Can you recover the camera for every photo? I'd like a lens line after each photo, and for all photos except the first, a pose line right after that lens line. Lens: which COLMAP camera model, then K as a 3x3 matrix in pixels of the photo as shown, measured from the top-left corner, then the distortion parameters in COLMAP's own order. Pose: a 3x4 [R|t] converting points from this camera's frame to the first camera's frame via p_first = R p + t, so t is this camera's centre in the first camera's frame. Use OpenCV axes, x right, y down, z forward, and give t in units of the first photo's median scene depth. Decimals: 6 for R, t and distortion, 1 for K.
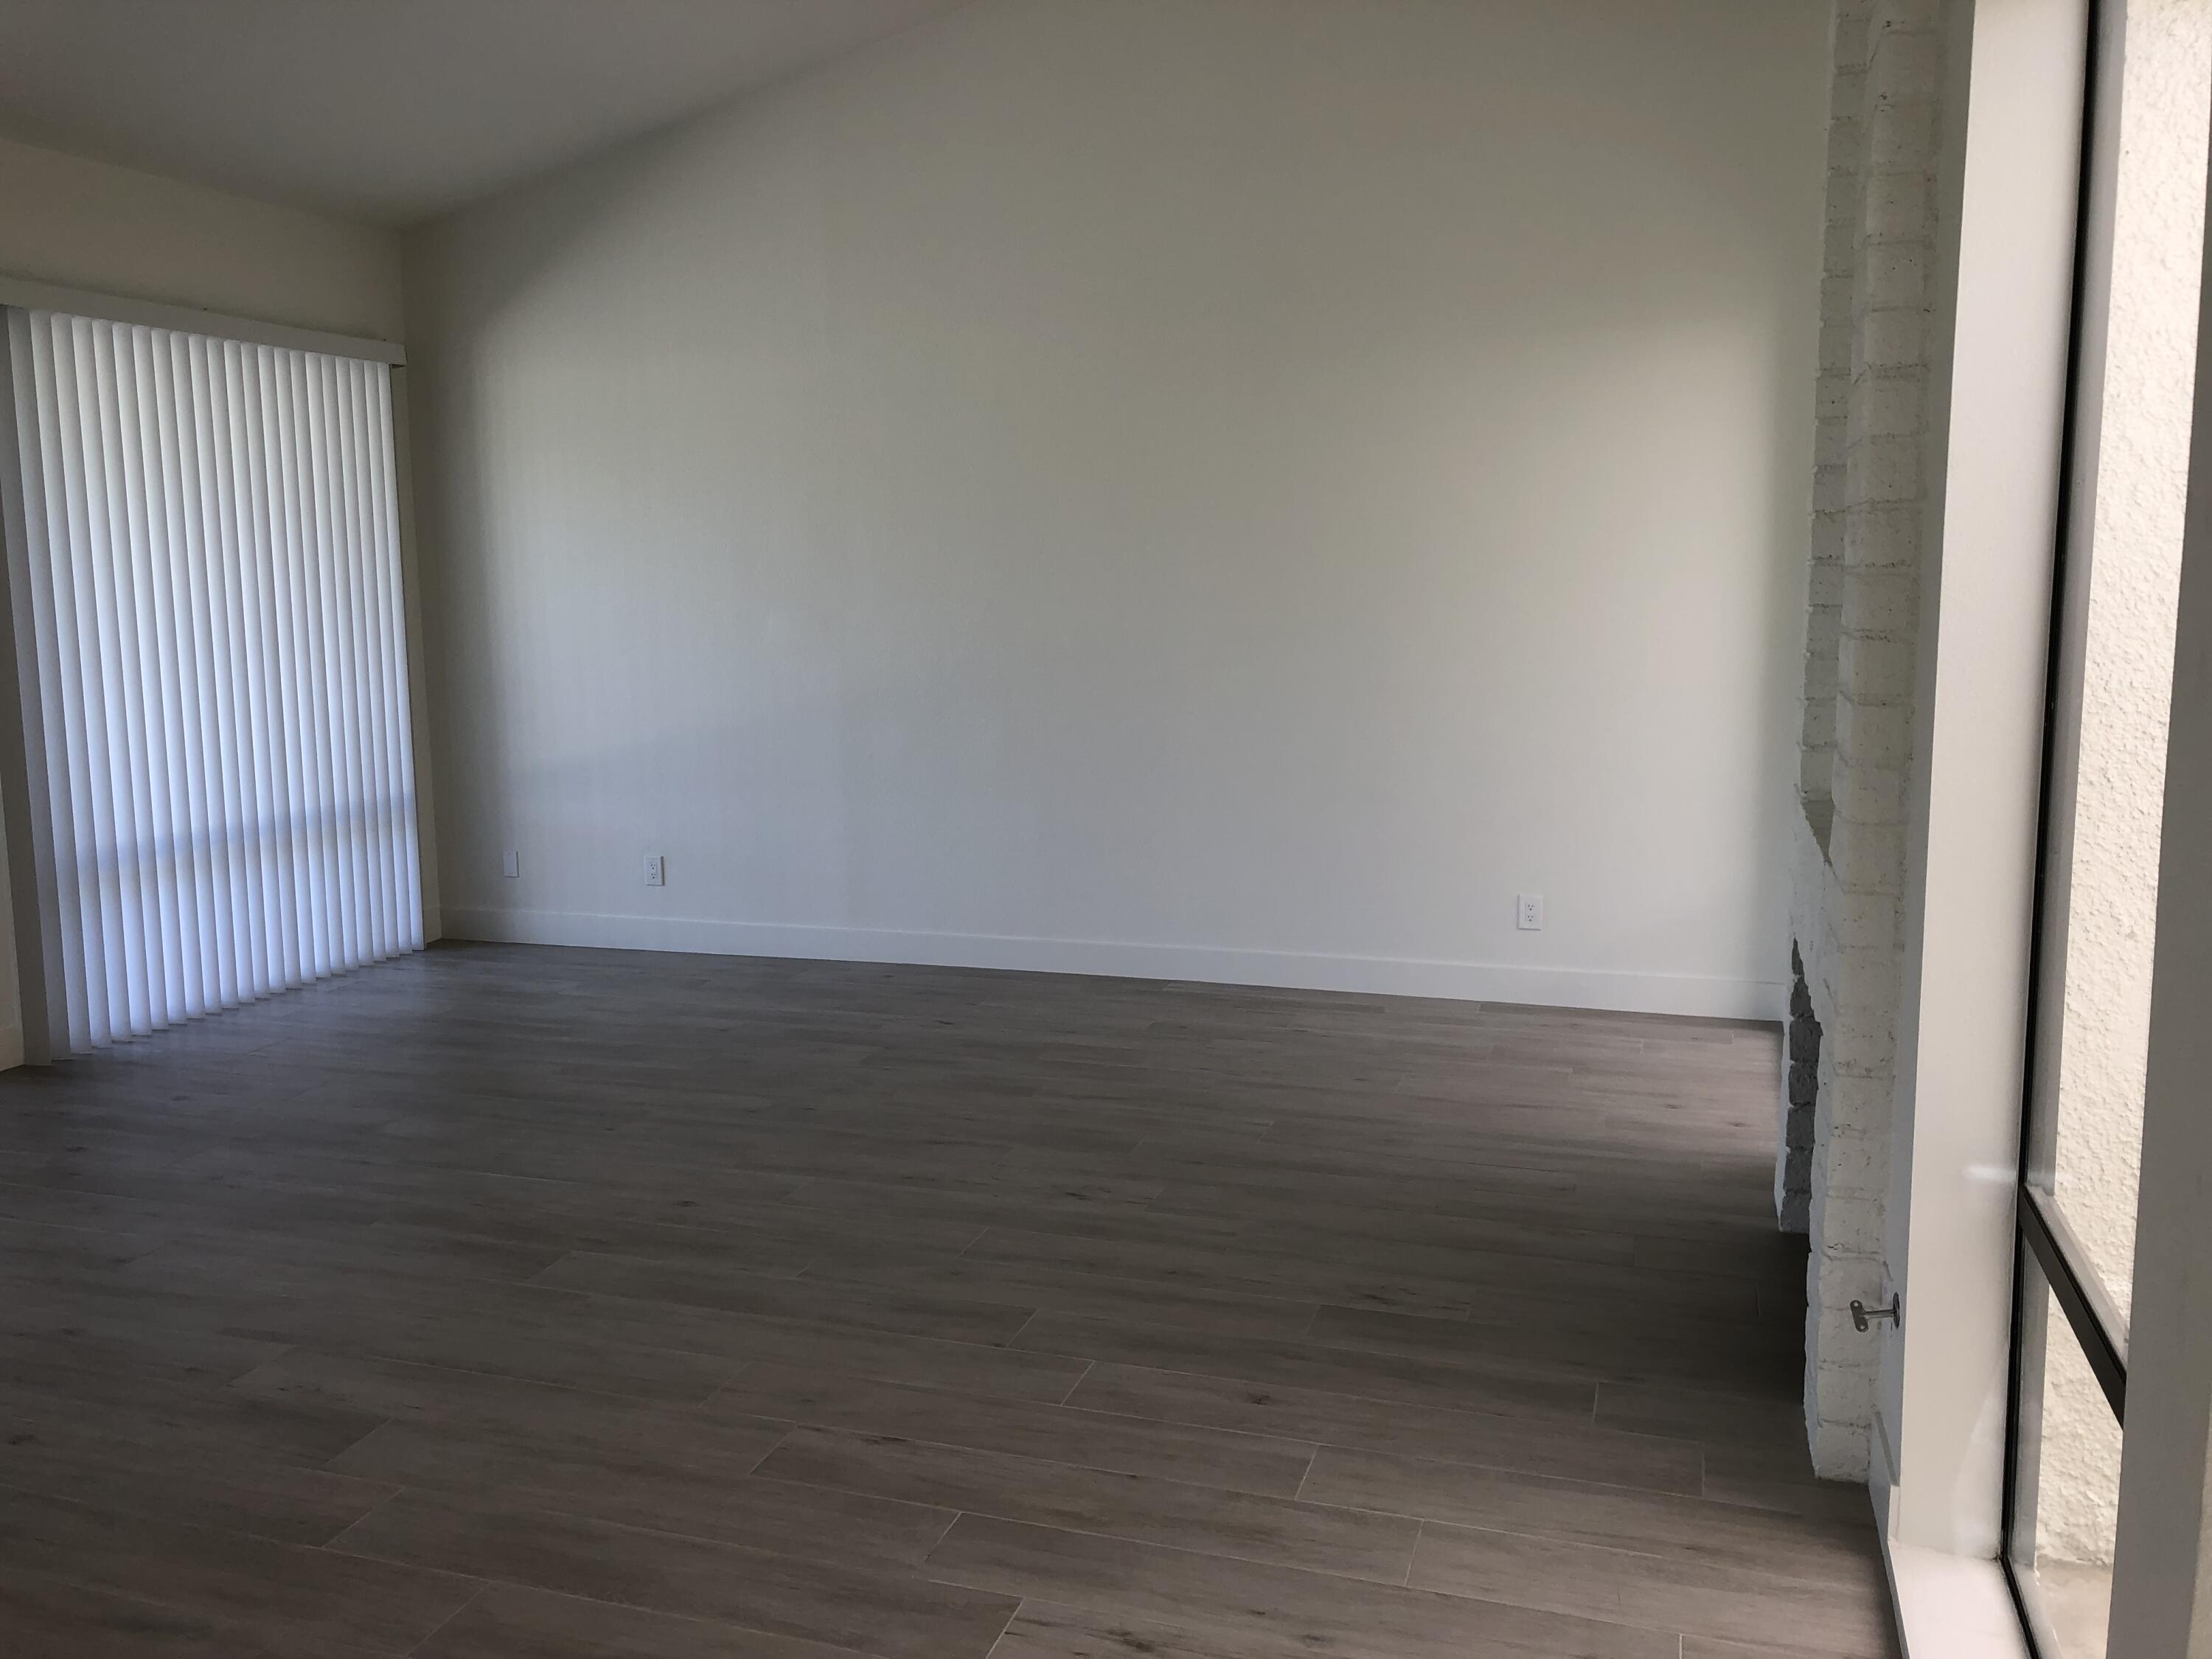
lens RADIAL K [[1814.3, 0, 1112.1], [0, 1814.3, 821.1], [0, 0, 1]] dist [-0.039801, 0.100860]
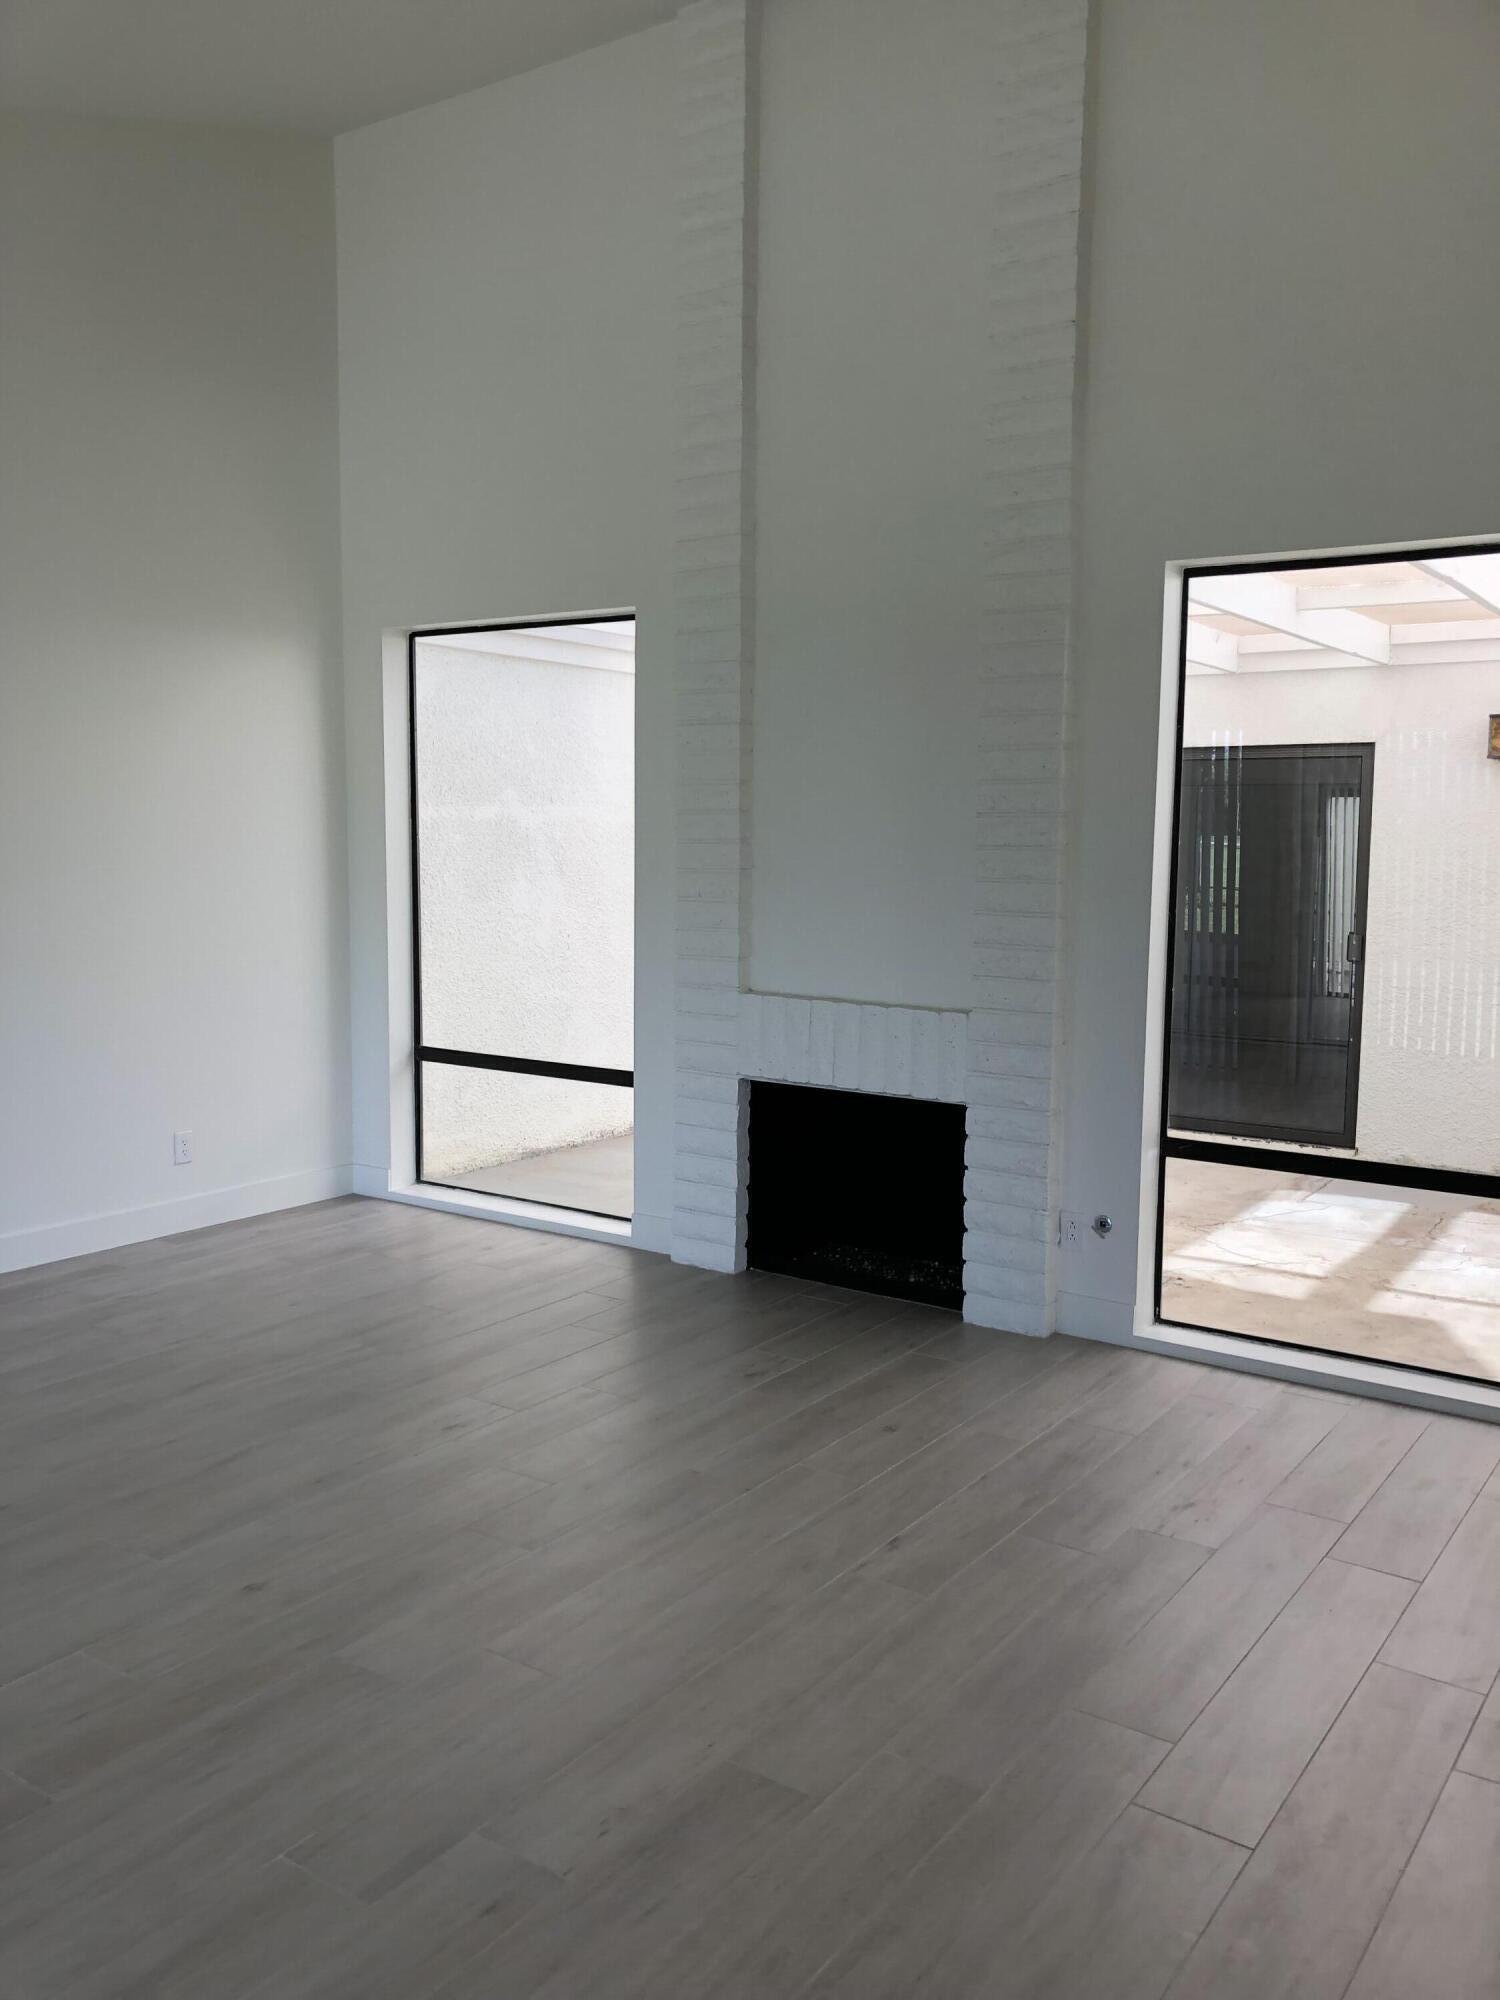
lens RADIAL K [[1640.4, 0, 750.0], [0, 1640.4, 1000.0], [0, 0, 1]] dist [-0.039801, 0.100860]
pose [[0.311706, -0.098010, 0.945110, -1.040127], [0.134418, 0.989211, 0.058251, -0.086861], [-0.940623, 0.108882, 0.321518, 0.625486]]
